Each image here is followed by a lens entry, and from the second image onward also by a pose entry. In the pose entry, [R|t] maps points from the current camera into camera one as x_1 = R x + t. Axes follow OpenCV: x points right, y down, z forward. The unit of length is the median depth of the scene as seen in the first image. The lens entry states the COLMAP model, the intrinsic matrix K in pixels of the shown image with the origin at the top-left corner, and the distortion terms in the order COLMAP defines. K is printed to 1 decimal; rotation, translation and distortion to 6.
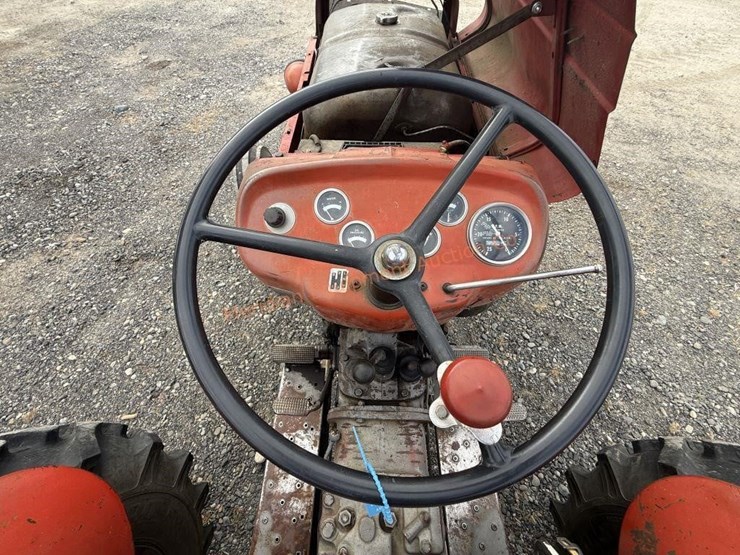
lens RADIAL K [[292.7, 0, 372.3], [0, 292.7, 279.3], [0, 0, 1]] dist [-0.000812, 0.000572]
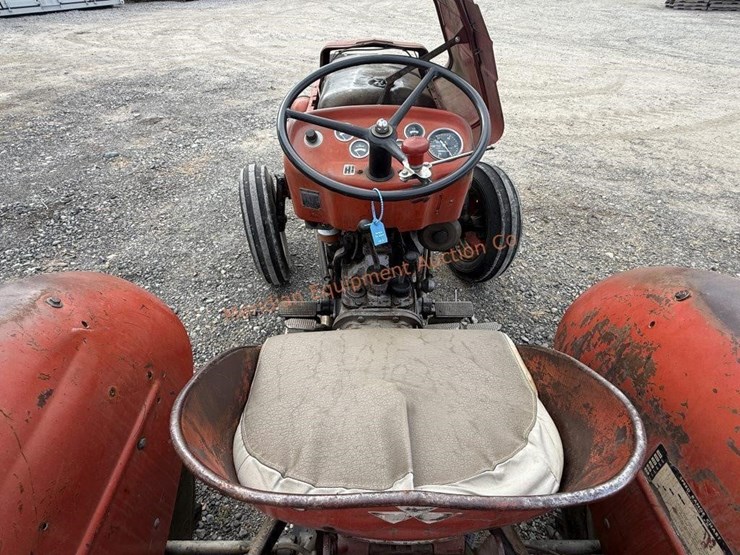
lens RADIAL K [[373.5, 0, 371.7], [0, 373.5, 281.4], [0, 0, 1]] dist [0.001966, -0.000125]
pose [[0.999556, -0.013772, 0.026426, -0.010872], [0.020258, 0.964410, -0.263633, 0.235456], [-0.021854, 0.264051, 0.964261, -0.173910]]
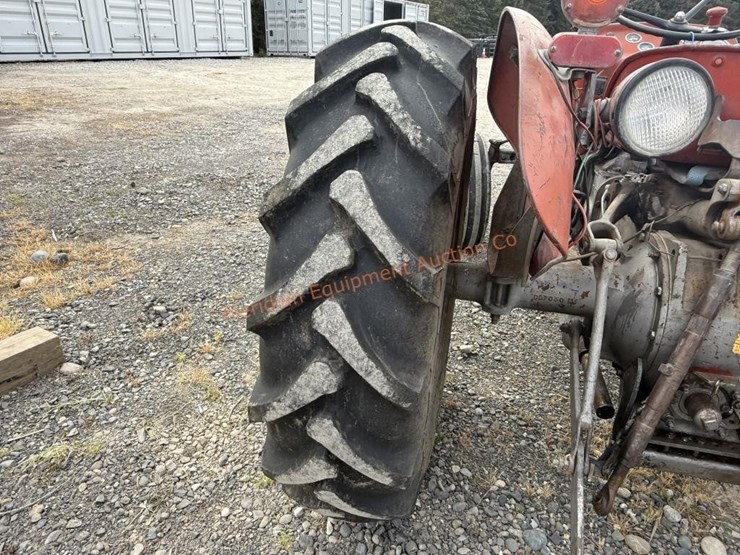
lens RADIAL K [[503.3, 0, 366.9], [0, 503.3, 273.5], [0, 0, 1]] dist [0.018203, -0.002885]
pose [[0.980087, 0.125735, -0.153686, -0.275425], [-0.186982, 0.844898, -0.501184, 0.768635], [0.066833, 0.519940, 0.851584, -0.350417]]
